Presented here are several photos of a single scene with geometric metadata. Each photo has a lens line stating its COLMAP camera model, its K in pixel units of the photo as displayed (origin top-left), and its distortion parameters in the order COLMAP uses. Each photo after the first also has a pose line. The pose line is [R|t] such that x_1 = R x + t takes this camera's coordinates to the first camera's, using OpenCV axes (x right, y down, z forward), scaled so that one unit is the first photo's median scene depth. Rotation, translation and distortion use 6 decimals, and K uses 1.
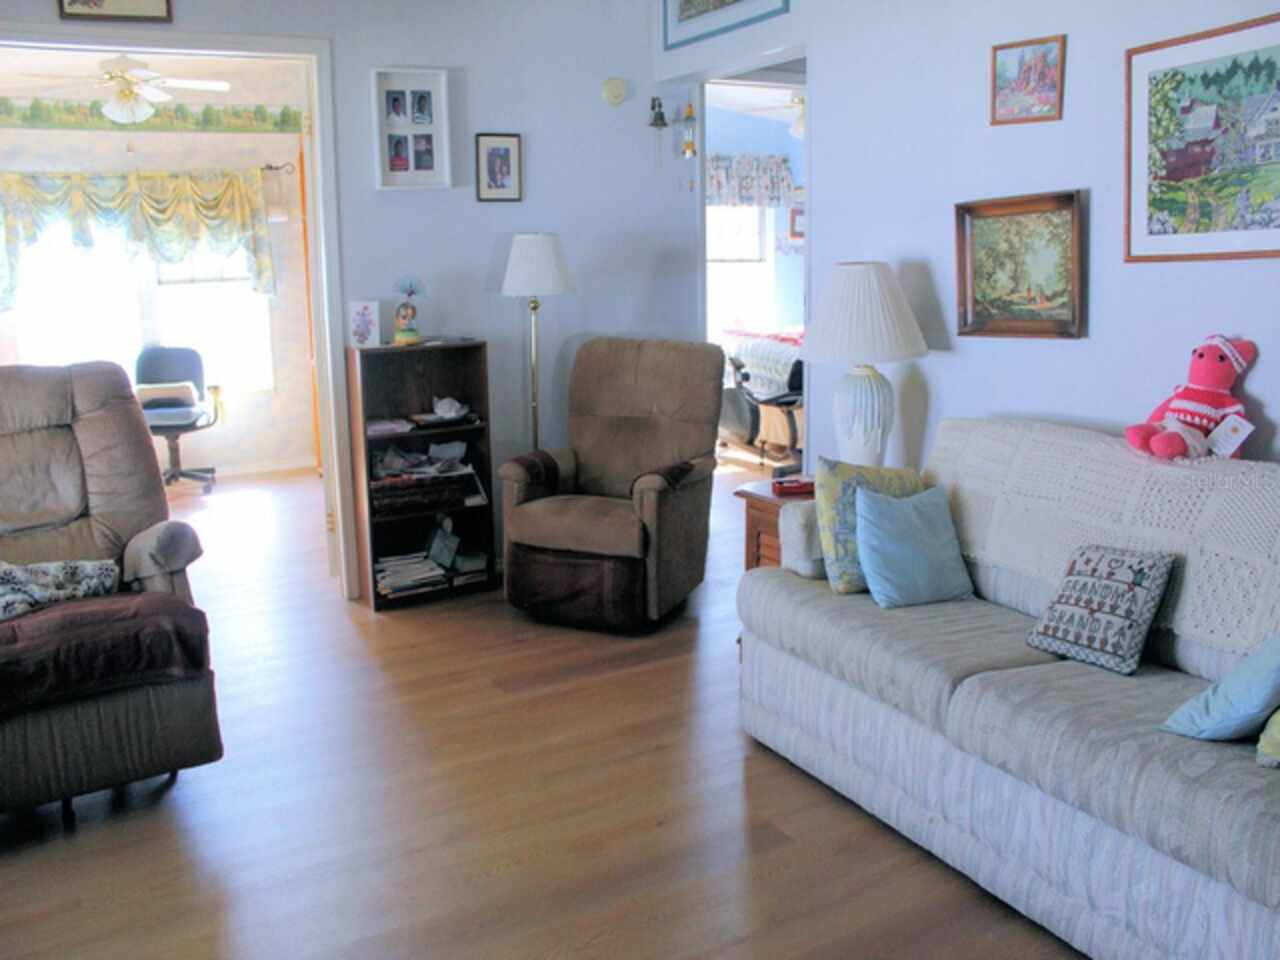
lens RADIAL K [[1207.8, 0, 640.0], [0, 1207.8, 480.0], [0, 0, 1]] dist [-0.186524, 0.220101]
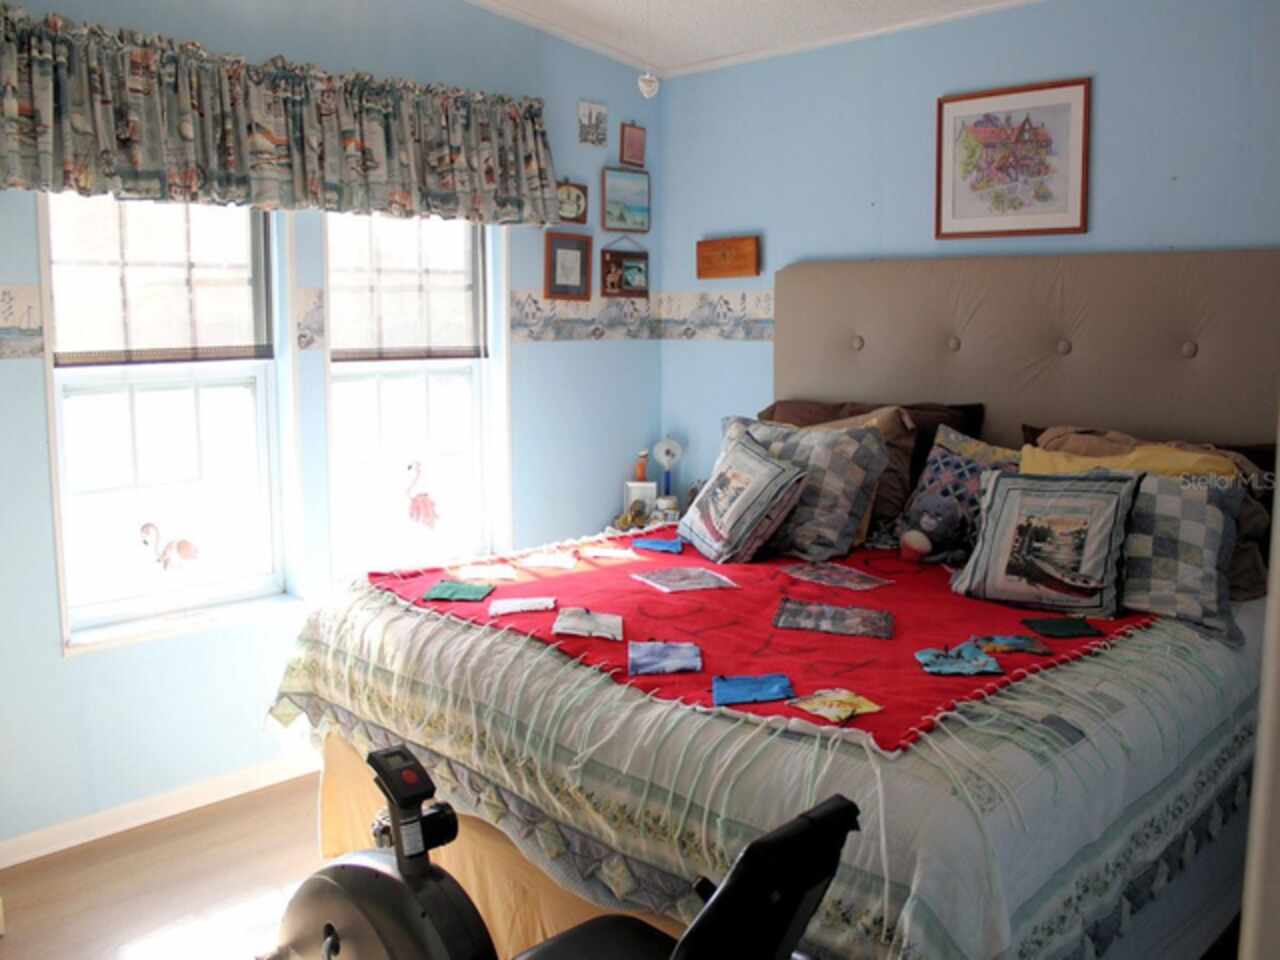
lens RADIAL K [[1207.8, 0, 640.0], [0, 1207.8, 480.0], [0, 0, 1]] dist [-0.186524, 0.220101]
pose [[0.970667, -0.018818, 0.239691, 0.057150], [0.033886, 0.997689, -0.058899, -0.116630], [-0.238029, 0.065294, 0.969061, 0.604564]]
